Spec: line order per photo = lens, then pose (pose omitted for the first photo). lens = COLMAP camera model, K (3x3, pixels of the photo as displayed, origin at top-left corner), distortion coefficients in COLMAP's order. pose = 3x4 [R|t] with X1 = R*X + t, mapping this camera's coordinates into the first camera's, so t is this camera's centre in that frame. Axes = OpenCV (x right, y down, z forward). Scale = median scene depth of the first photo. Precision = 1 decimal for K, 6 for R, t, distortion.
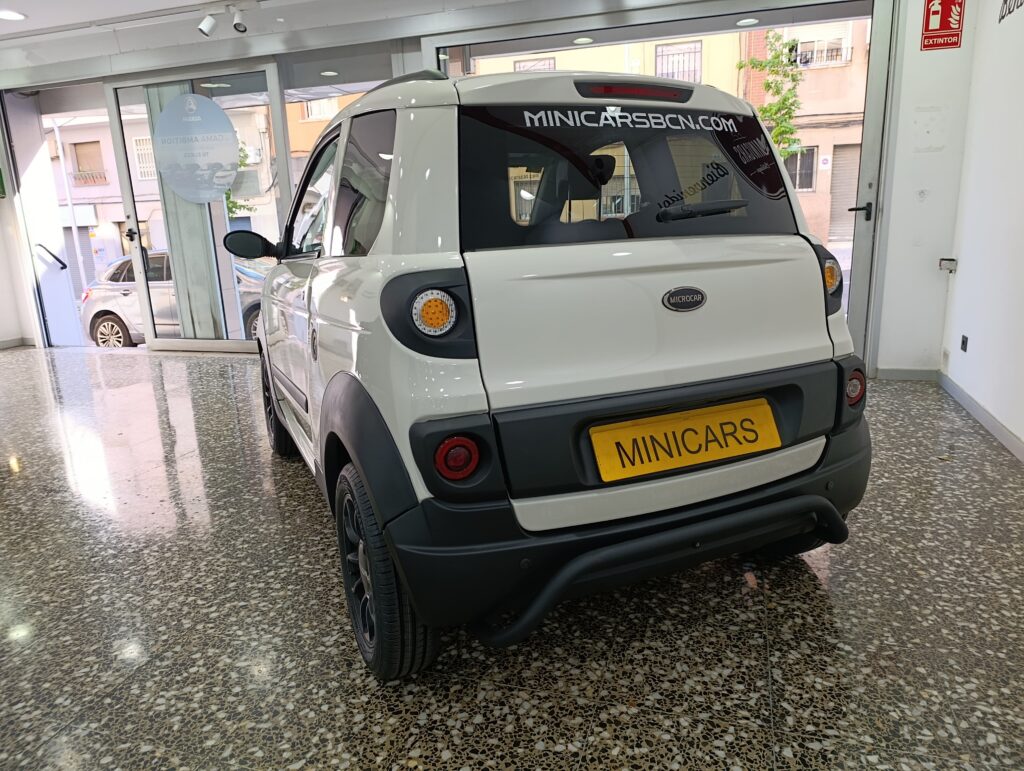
lens RADIAL K [[699.3, 0, 522.3], [0, 699.3, 384.8], [0, 0, 1]] dist [0.020512, -0.031390]
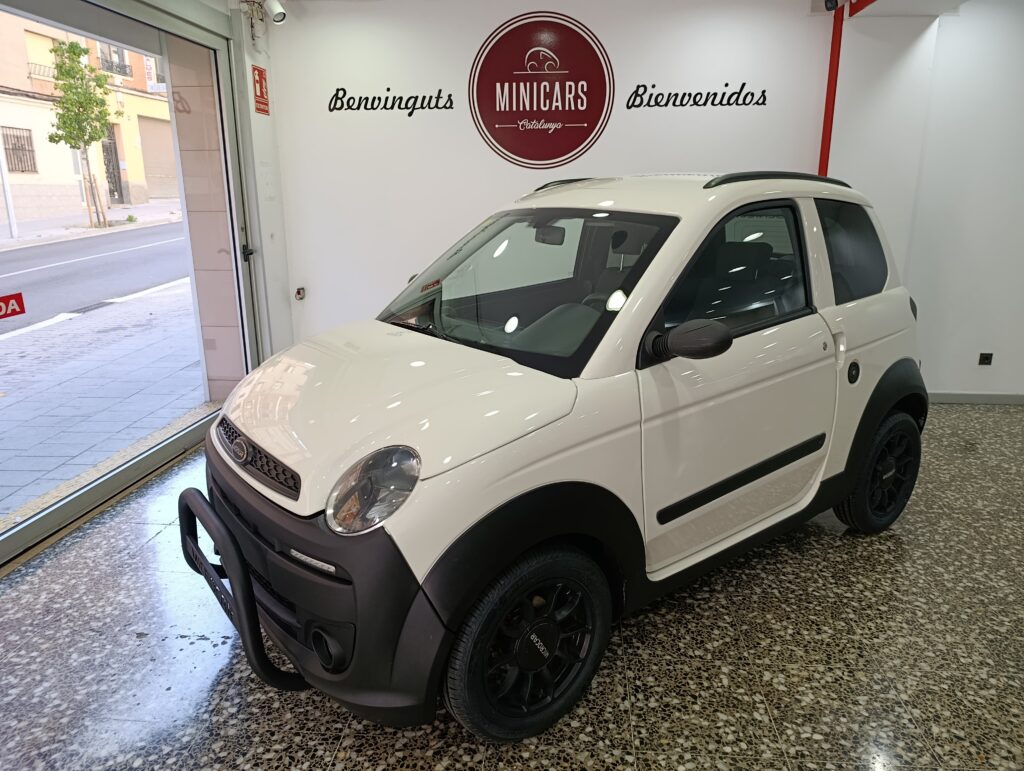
lens RADIAL K [[703.8, 0, 516.6], [0, 703.8, 384.3], [0, 0, 1]] dist [0.015374, -0.029480]
pose [[-0.207669, -0.217355, 0.953745, -1.387258], [0.242608, 0.933094, 0.265475, -0.522622], [-0.947636, 0.286517, -0.141043, 1.741401]]
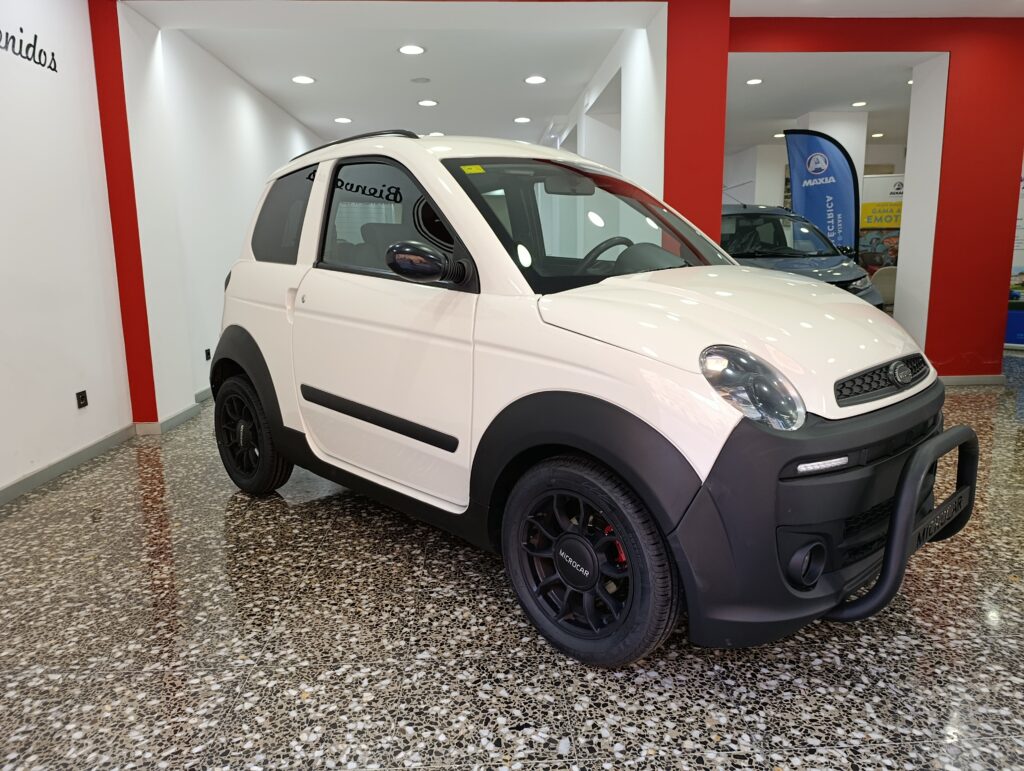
lens RADIAL K [[702.0, 0, 518.8], [0, 702.0, 384.1], [0, 0, 1]] dist [0.012939, -0.025839]
pose [[-0.939581, 0.106751, -0.325256, 0.347661], [-0.036511, 0.913465, 0.405276, -0.602492], [0.340374, 0.392665, -0.854377, 2.585199]]
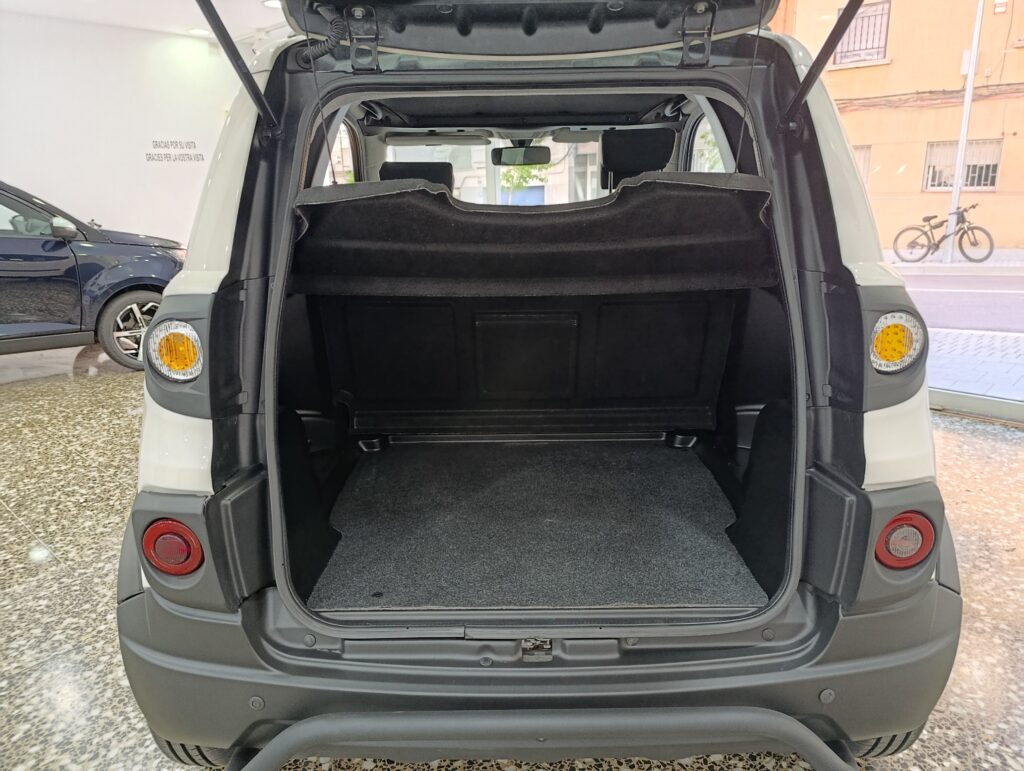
lens RADIAL K [[703.8, 0, 516.6], [0, 703.8, 384.3], [0, 0, 1]] dist [0.015374, -0.029480]
pose [[0.904734, 0.129421, -0.405839, 0.368453], [-0.112719, 0.991505, 0.064905, -0.110367], [0.410792, -0.012976, 0.911637, 0.315227]]
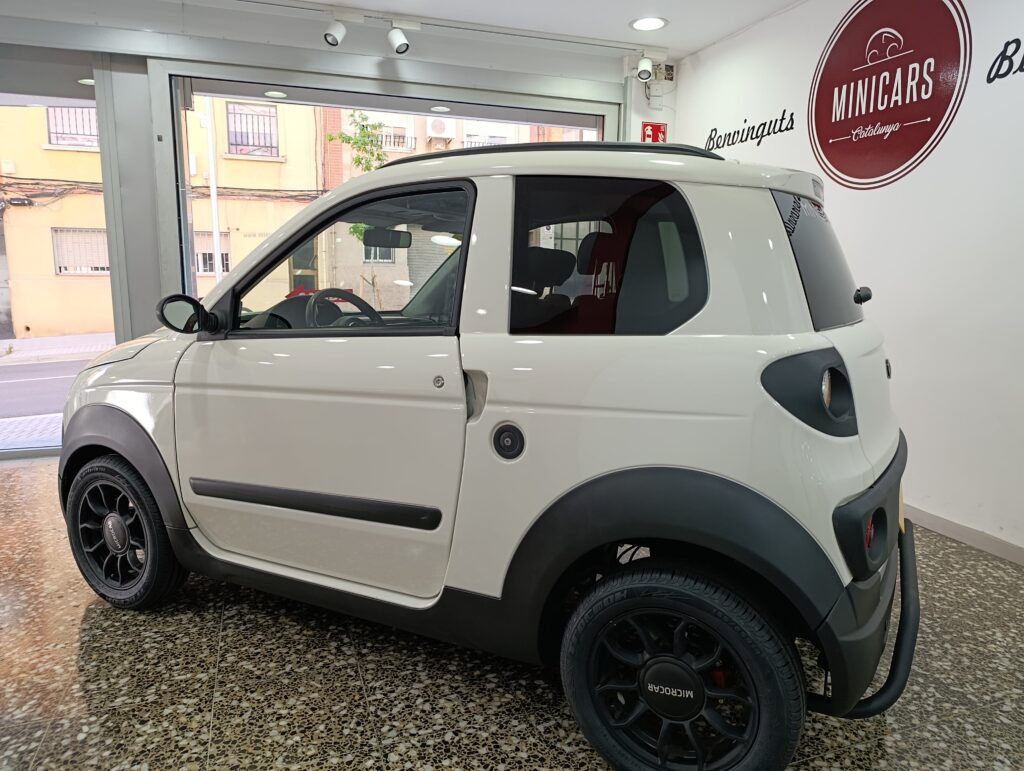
lens RADIAL K [[699.3, 0, 522.3], [0, 699.3, 384.8], [0, 0, 1]] dist [0.020512, -0.031390]
pose [[0.795646, -0.053587, 0.603387, -0.752917], [0.105688, 0.993082, -0.051167, -0.076564], [-0.596471, 0.104482, 0.795805, 0.323398]]
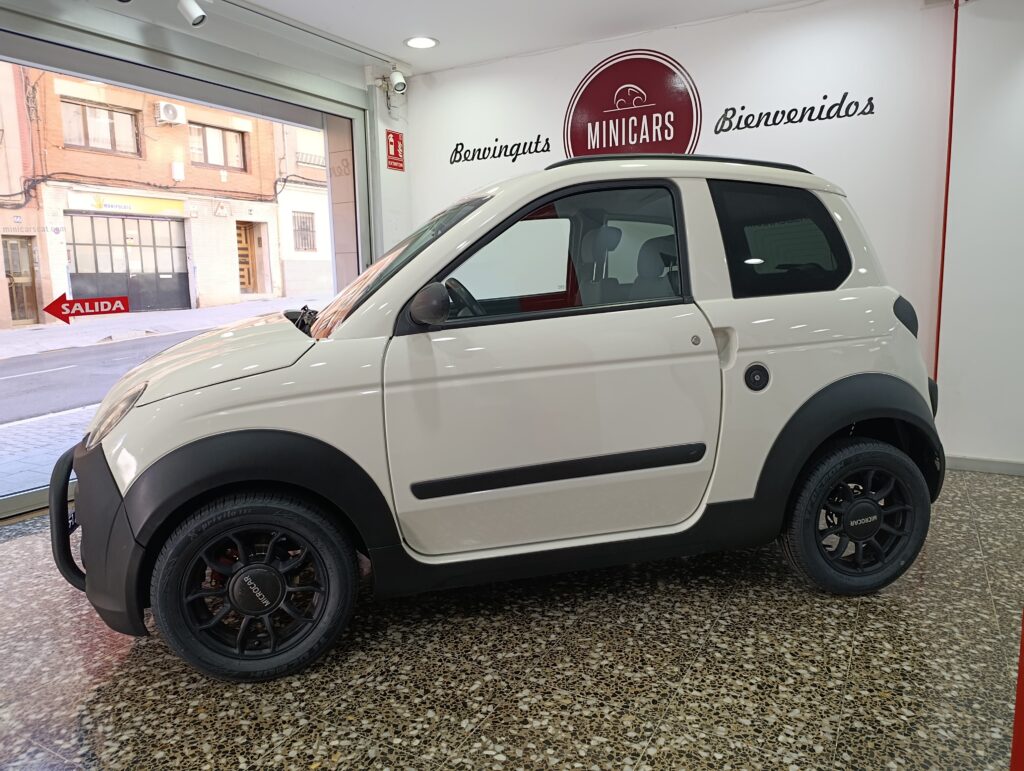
lens RADIAL K [[700.9, 0, 516.2], [0, 700.9, 373.8], [0, 0, 1]] dist [0.021574, -0.035489]
pose [[0.215072, -0.102246, 0.971231, -1.407264], [0.244923, 0.968368, 0.047708, -0.200667], [-0.945387, 0.227616, 0.233311, 1.070694]]
